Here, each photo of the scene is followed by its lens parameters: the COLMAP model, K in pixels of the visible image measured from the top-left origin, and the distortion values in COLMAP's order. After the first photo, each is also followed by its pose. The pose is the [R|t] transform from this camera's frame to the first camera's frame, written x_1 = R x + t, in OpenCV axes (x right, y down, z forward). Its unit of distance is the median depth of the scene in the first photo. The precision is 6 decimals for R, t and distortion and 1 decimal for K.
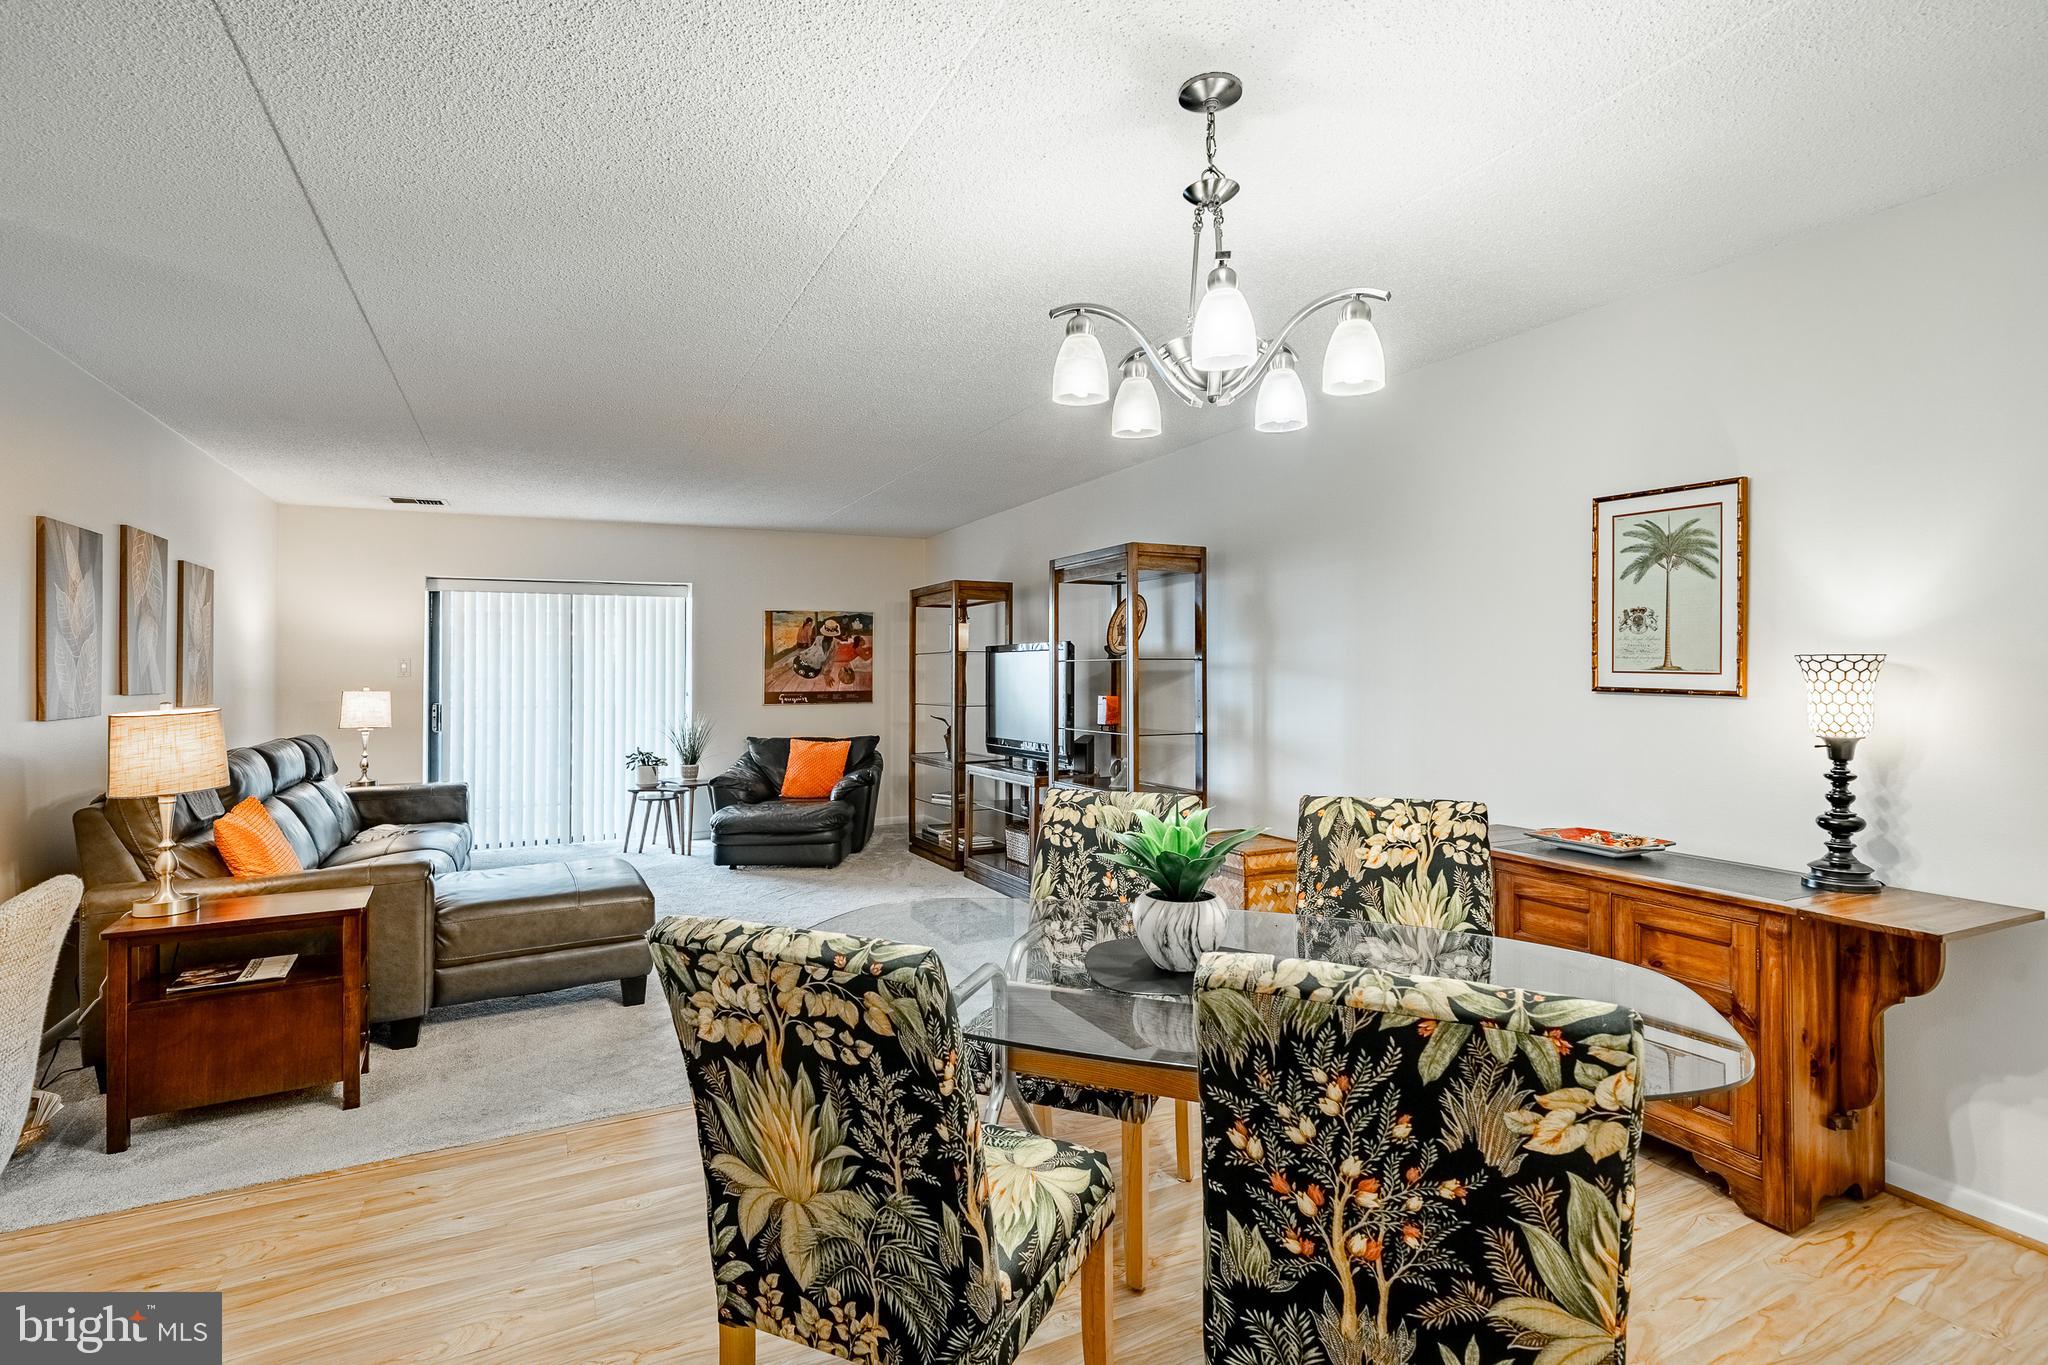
lens RADIAL K [[982.0, 0, 1012.3], [0, 982.0, 653.2], [0, 0, 1]] dist [-0.000645, 0.000512]
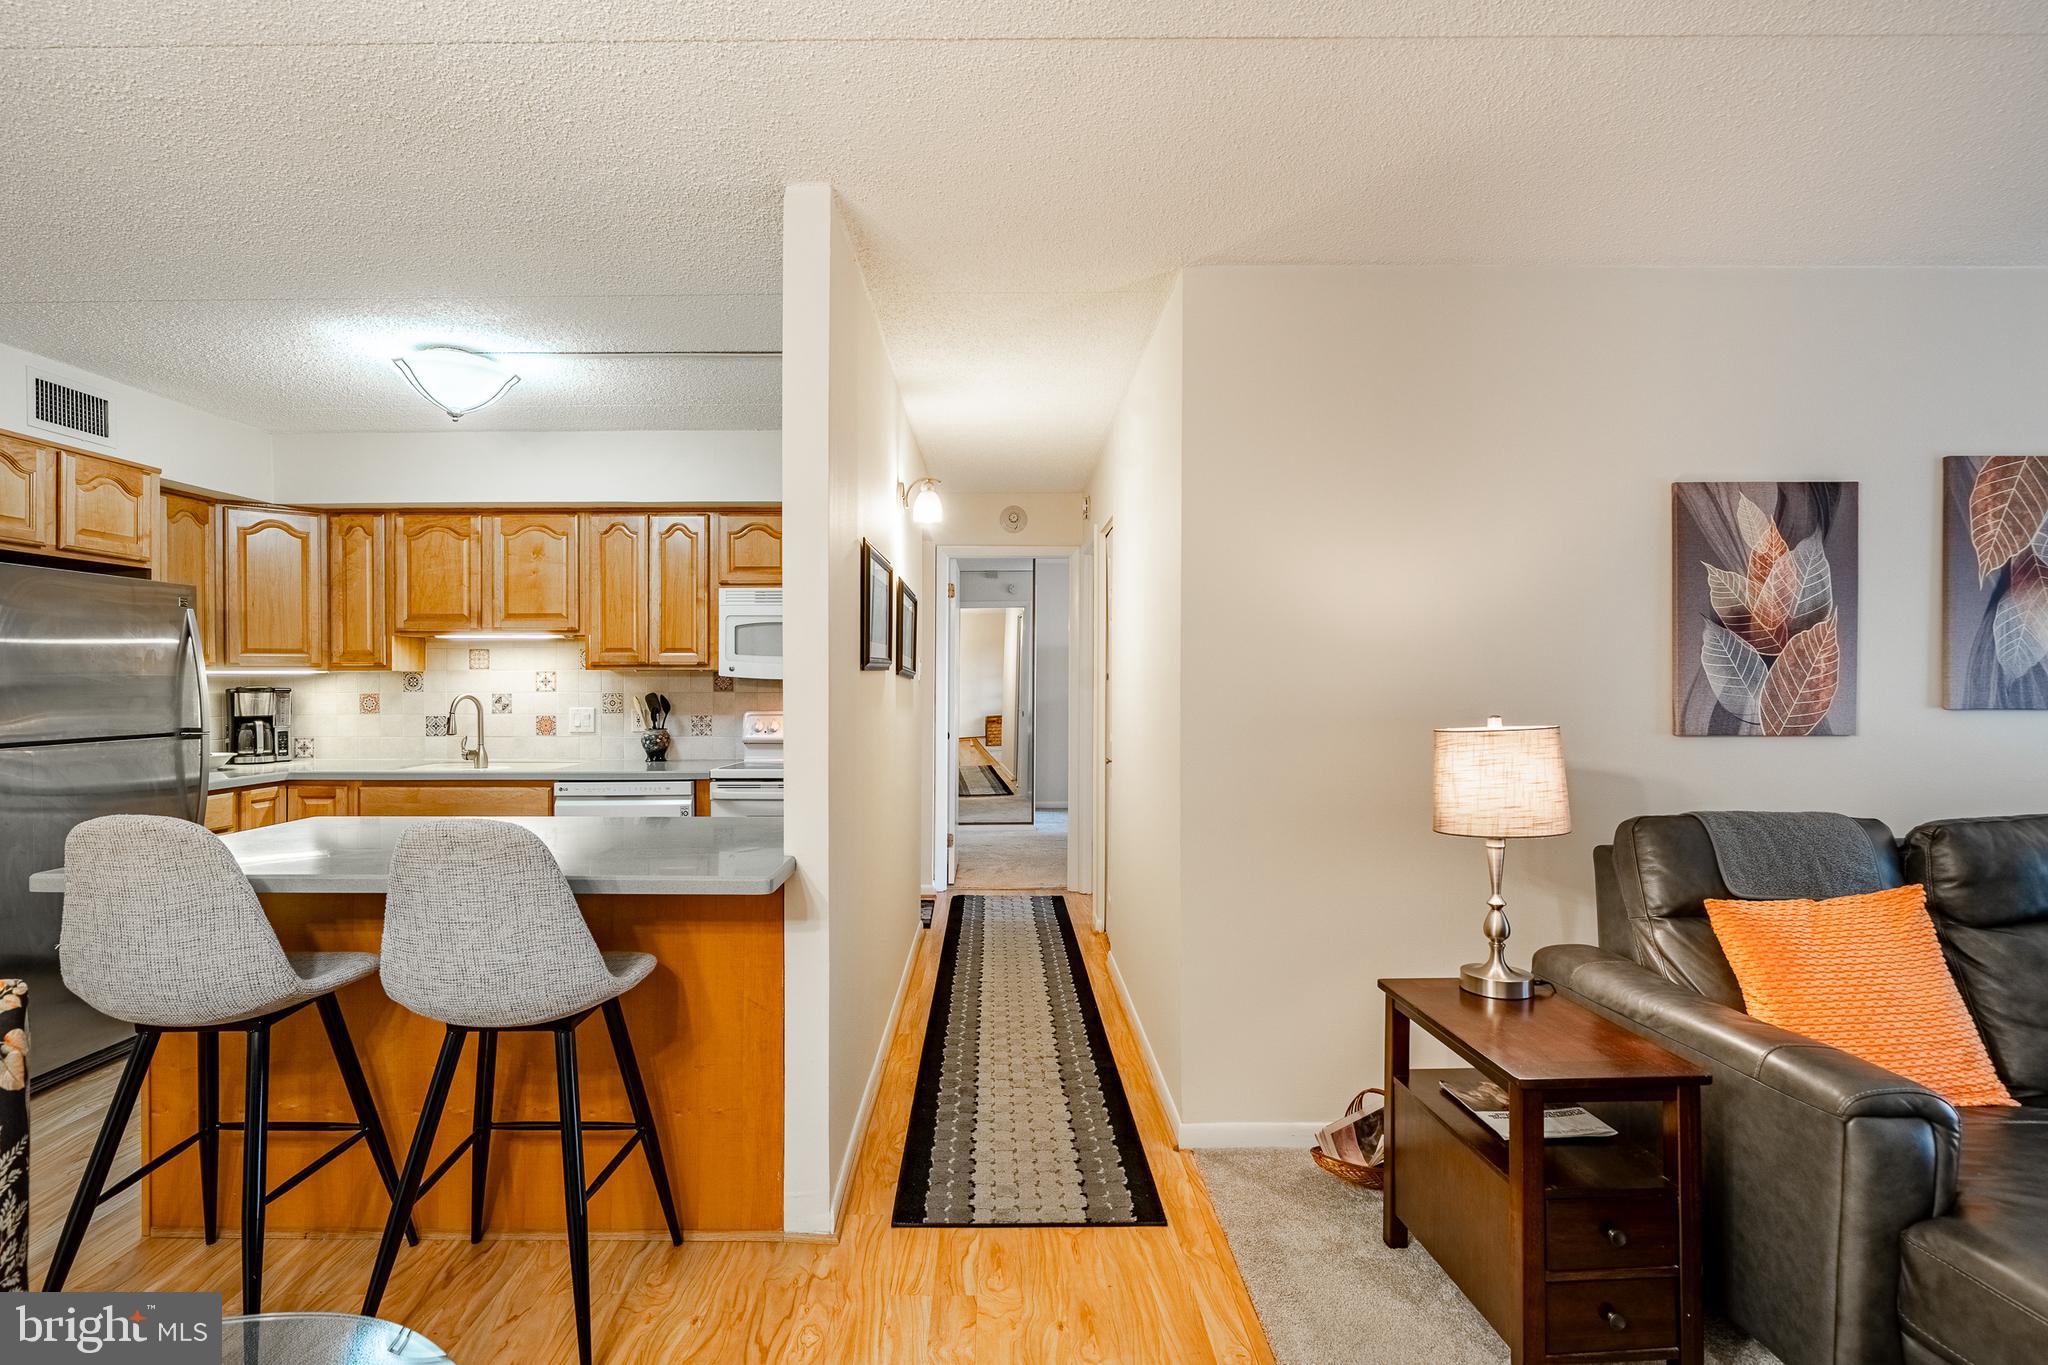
lens RADIAL K [[1027.9, 0, 994.6], [0, 1027.9, 691.8], [0, 0, 1]] dist [-0.001382, 0.000527]
pose [[-0.439584, 0.019093, -0.897999, 0.020912], [0.018861, 0.999750, 0.012024, 0.012188], [0.898003, -0.011652, -0.439834, 0.865298]]
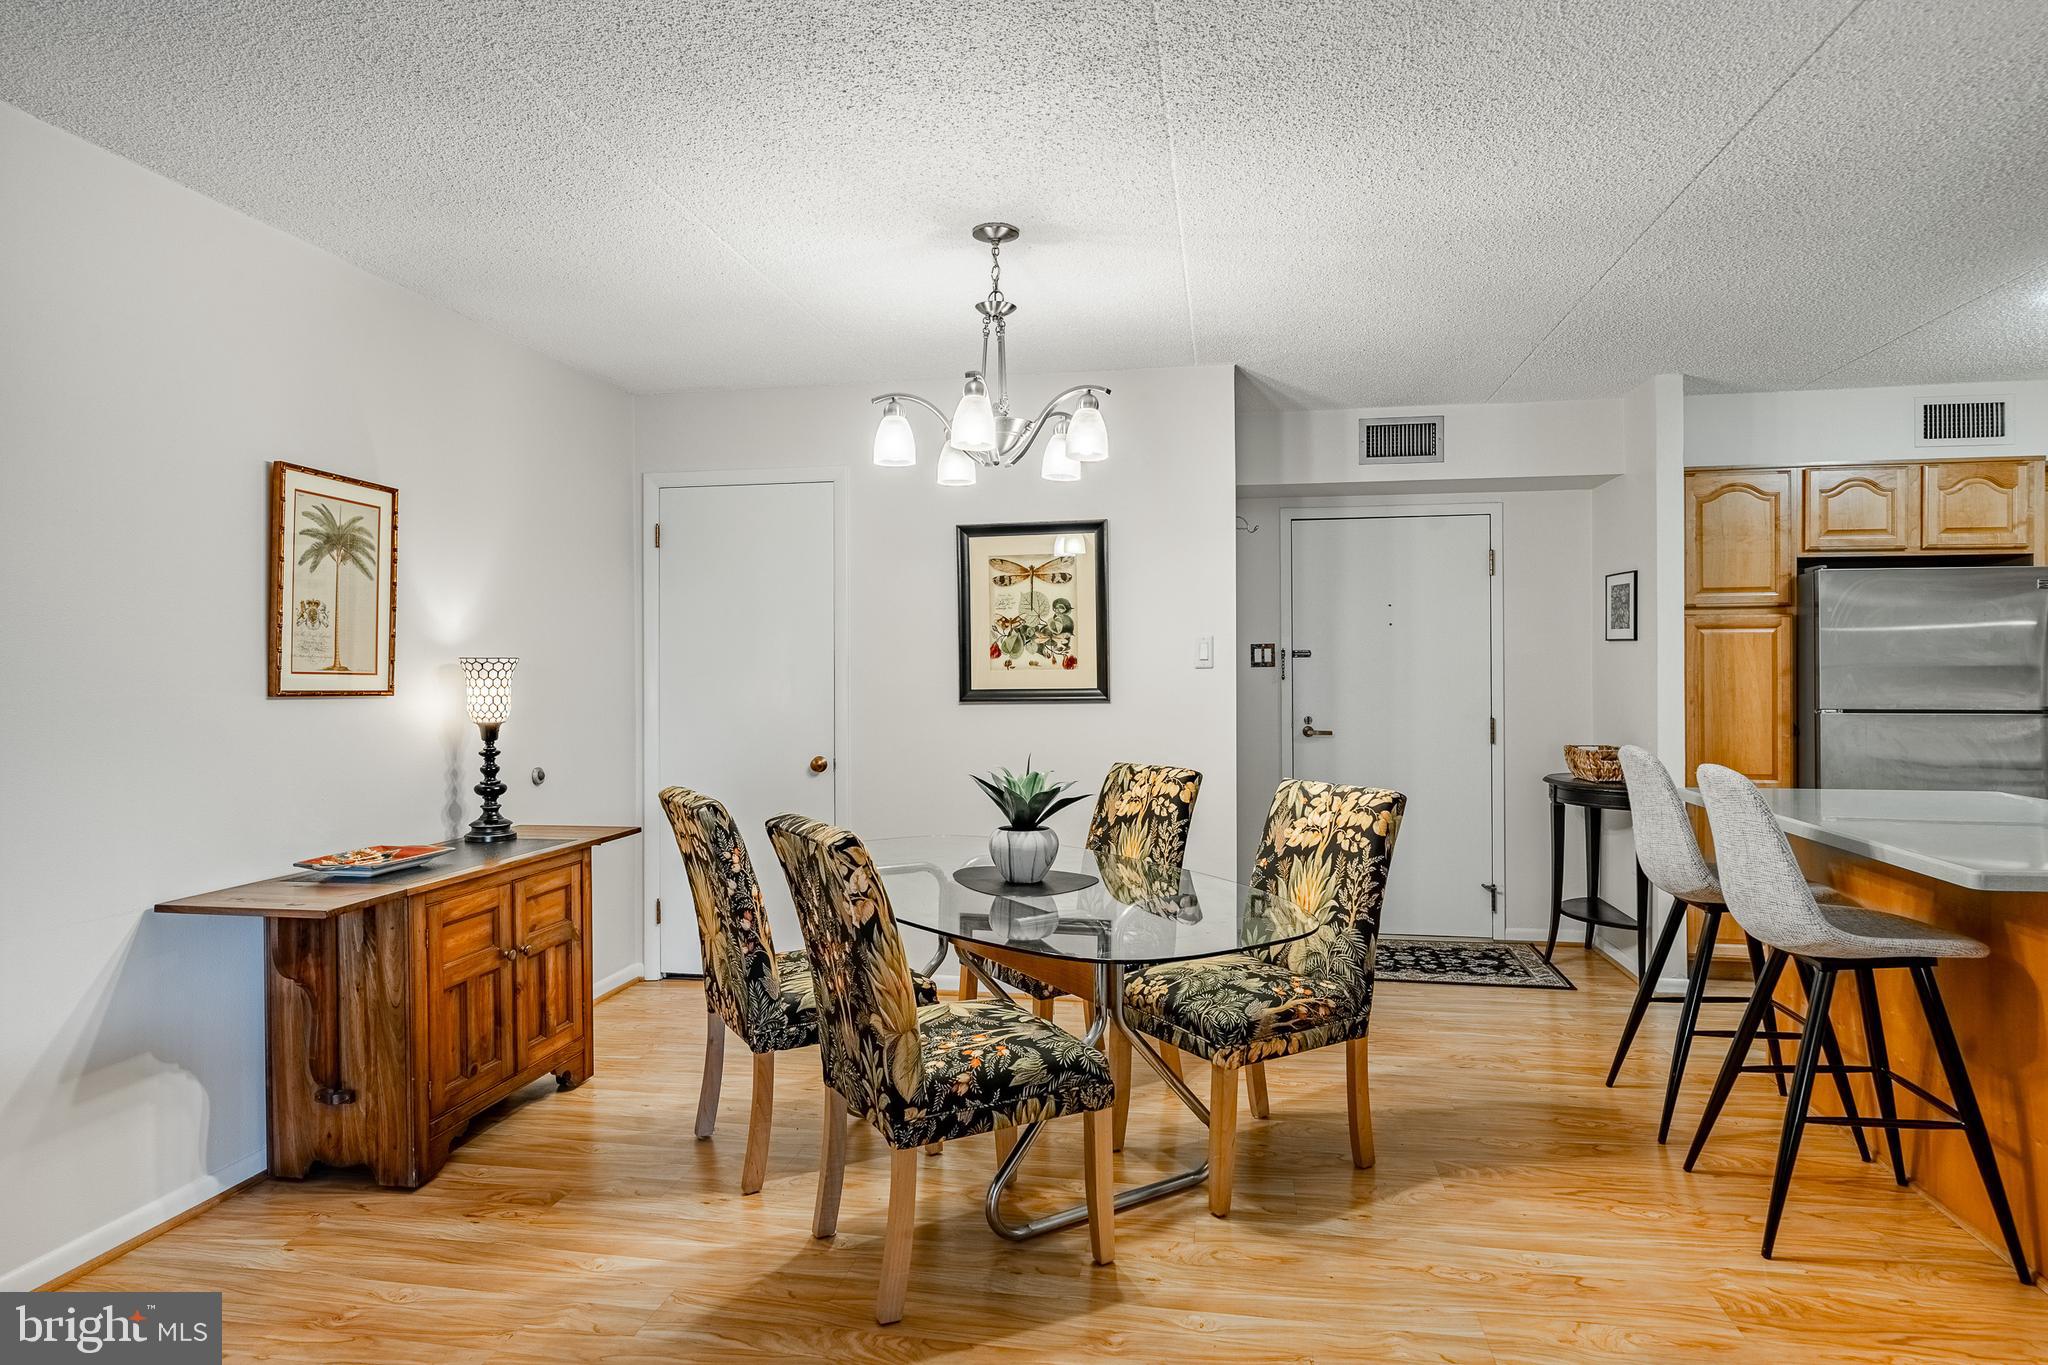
lens RADIAL K [[1171.1, 0, 1014.1], [0, 1171.1, 651.5], [0, 0, 1]] dist [0.001943, -0.000868]
pose [[-0.805875, 0.018648, 0.591792, -0.443216], [-0.000587, 0.999478, -0.032294, 0.030262], [-0.592085, -0.026372, -0.805444, 1.316110]]
